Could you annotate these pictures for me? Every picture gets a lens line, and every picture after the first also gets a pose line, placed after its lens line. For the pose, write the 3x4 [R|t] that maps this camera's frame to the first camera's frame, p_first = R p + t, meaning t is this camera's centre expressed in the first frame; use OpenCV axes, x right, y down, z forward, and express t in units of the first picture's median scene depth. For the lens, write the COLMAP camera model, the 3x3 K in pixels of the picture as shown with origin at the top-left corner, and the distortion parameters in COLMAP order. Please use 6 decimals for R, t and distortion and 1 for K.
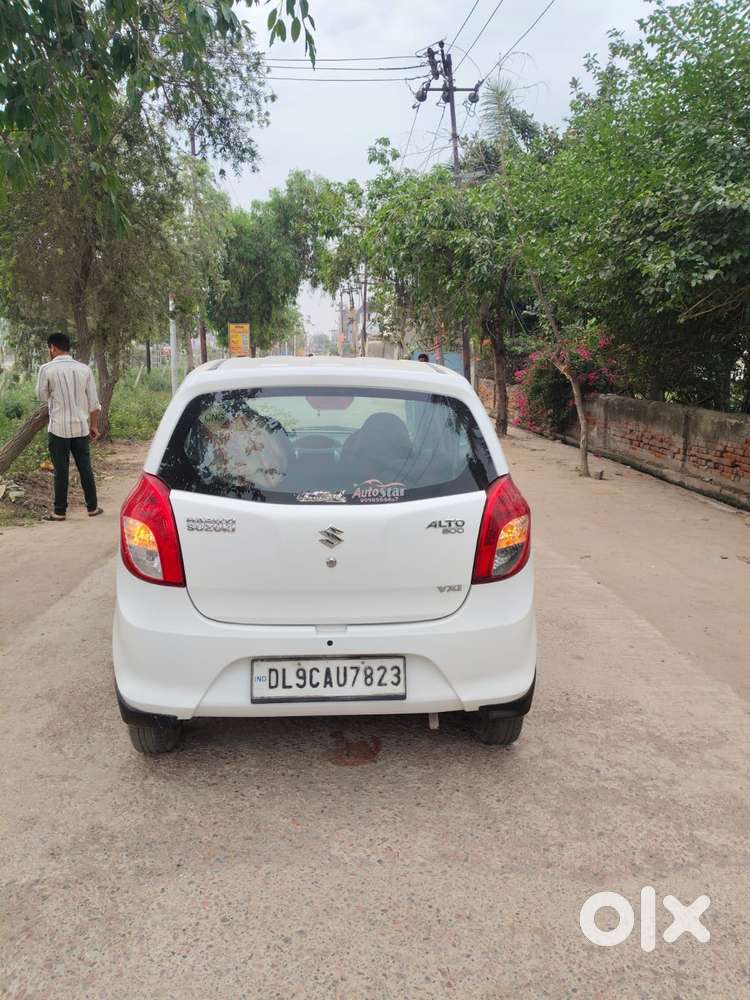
lens RADIAL K [[757.2, 0, 375.0], [0, 757.2, 500.0], [0, 0, 1]] dist [0.088011, -0.141849]
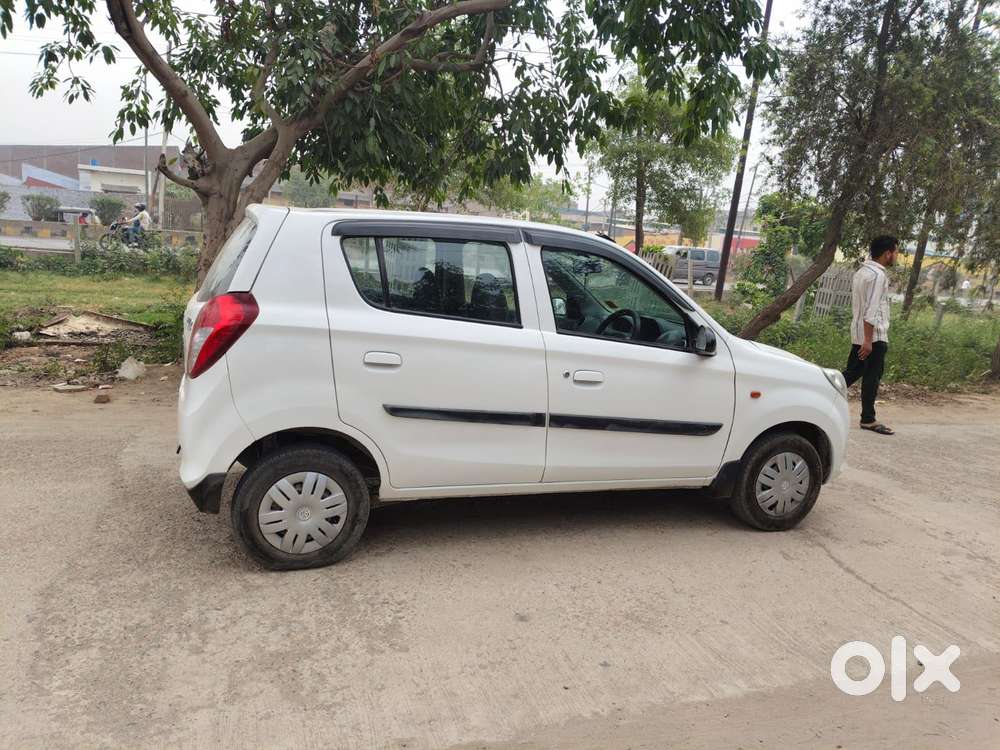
lens RADIAL K [[754.6, 0, 500.0], [0, 754.6, 375.0], [0, 0, 1]] dist [0.071865, -0.137690]
pose [[0.272617, 0.165283, -0.947819, 1.165409], [-0.246192, 0.964320, 0.097349, -0.106427], [0.930091, 0.206807, 0.303581, 0.909419]]
